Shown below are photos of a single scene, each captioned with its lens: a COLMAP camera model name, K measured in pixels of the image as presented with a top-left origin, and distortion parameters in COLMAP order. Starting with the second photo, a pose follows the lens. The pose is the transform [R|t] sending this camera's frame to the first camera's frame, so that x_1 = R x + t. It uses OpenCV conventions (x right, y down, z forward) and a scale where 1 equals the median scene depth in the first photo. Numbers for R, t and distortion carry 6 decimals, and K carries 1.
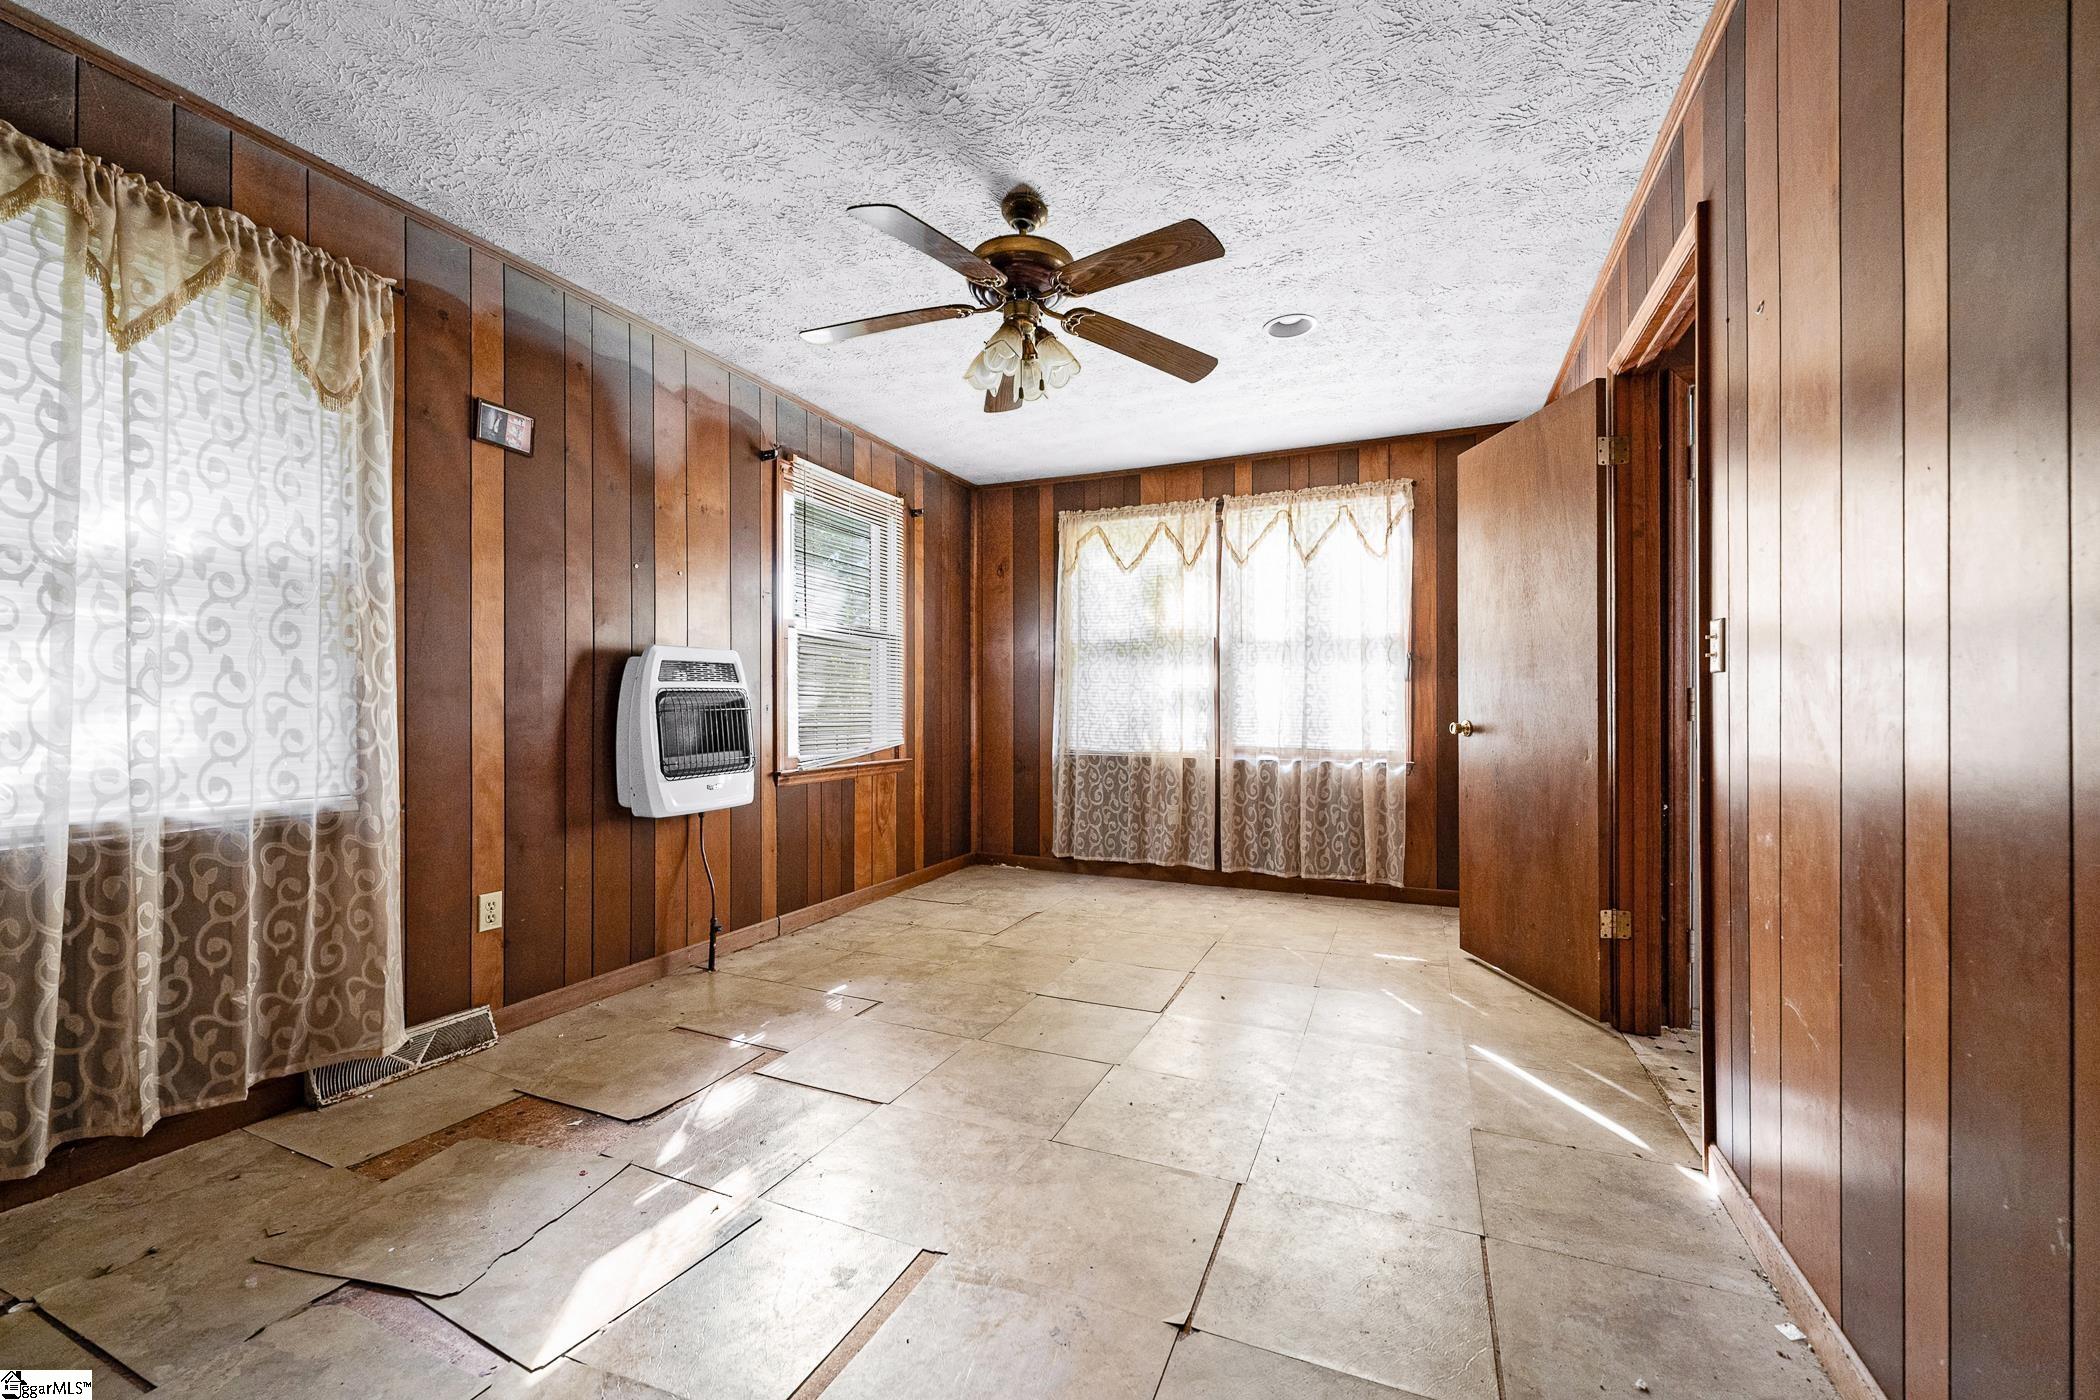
lens RADIAL K [[833.9, 0, 1051.3], [0, 833.9, 714.5], [0, 0, 1]] dist [-0.000023, -0.000033]
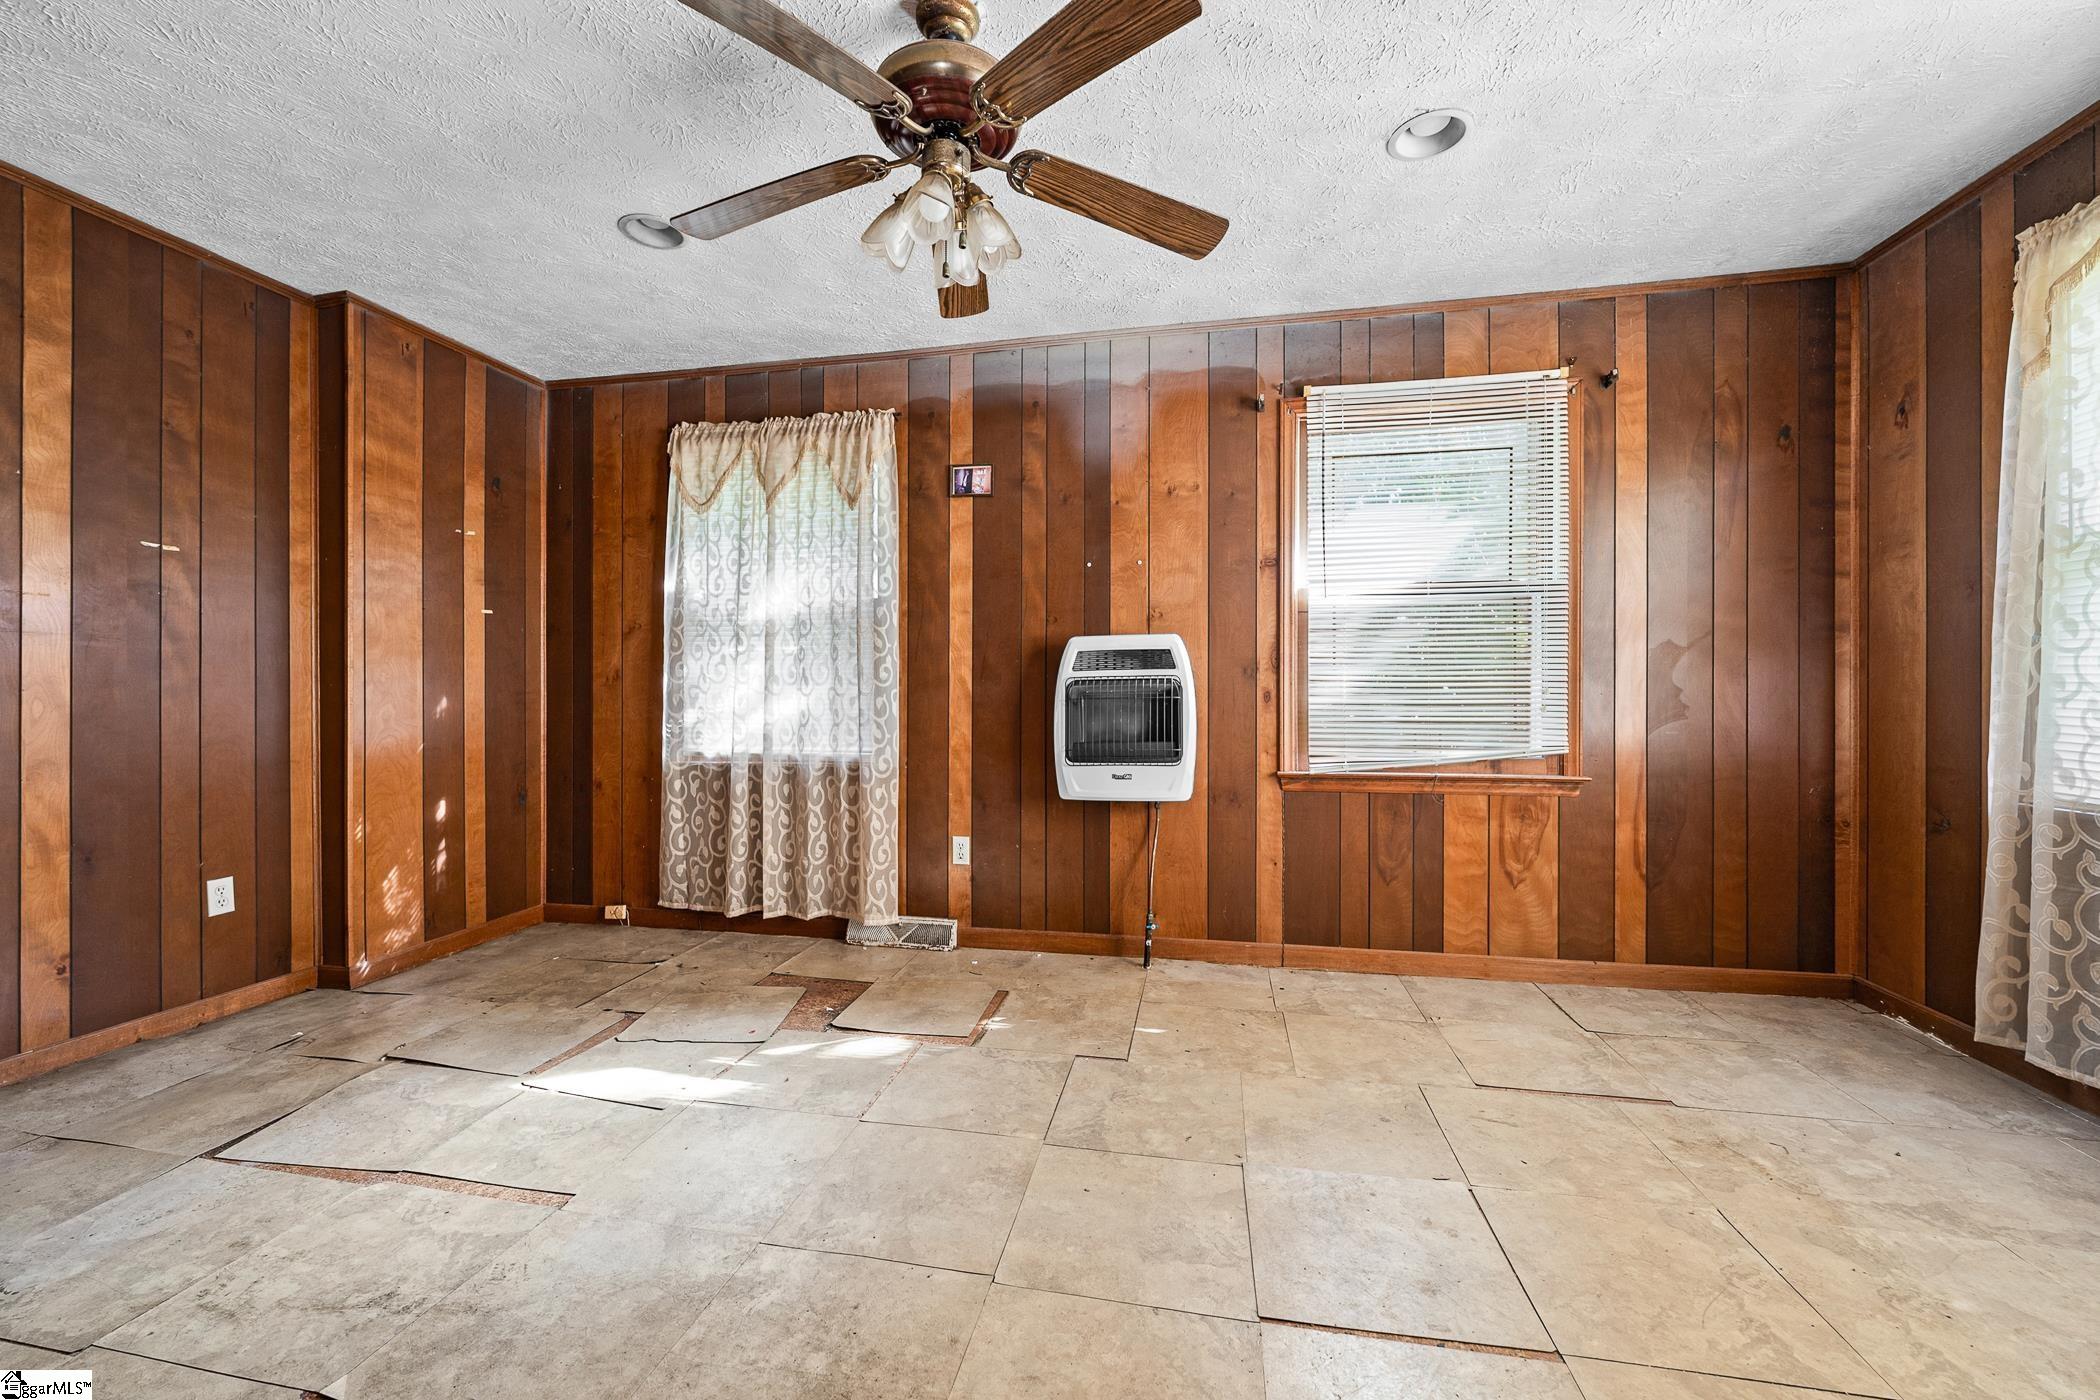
lens RADIAL K [[836.1, 0, 1050.0], [0, 836.1, 700.0], [0, 0, 1]] dist [-0.000450, 0.000061]
pose [[0.208287, 0.005746, -0.978051, 0.529222], [-0.006523, 0.999969, 0.004485, -0.007386], [0.978046, 0.005446, 0.208318, 0.699724]]
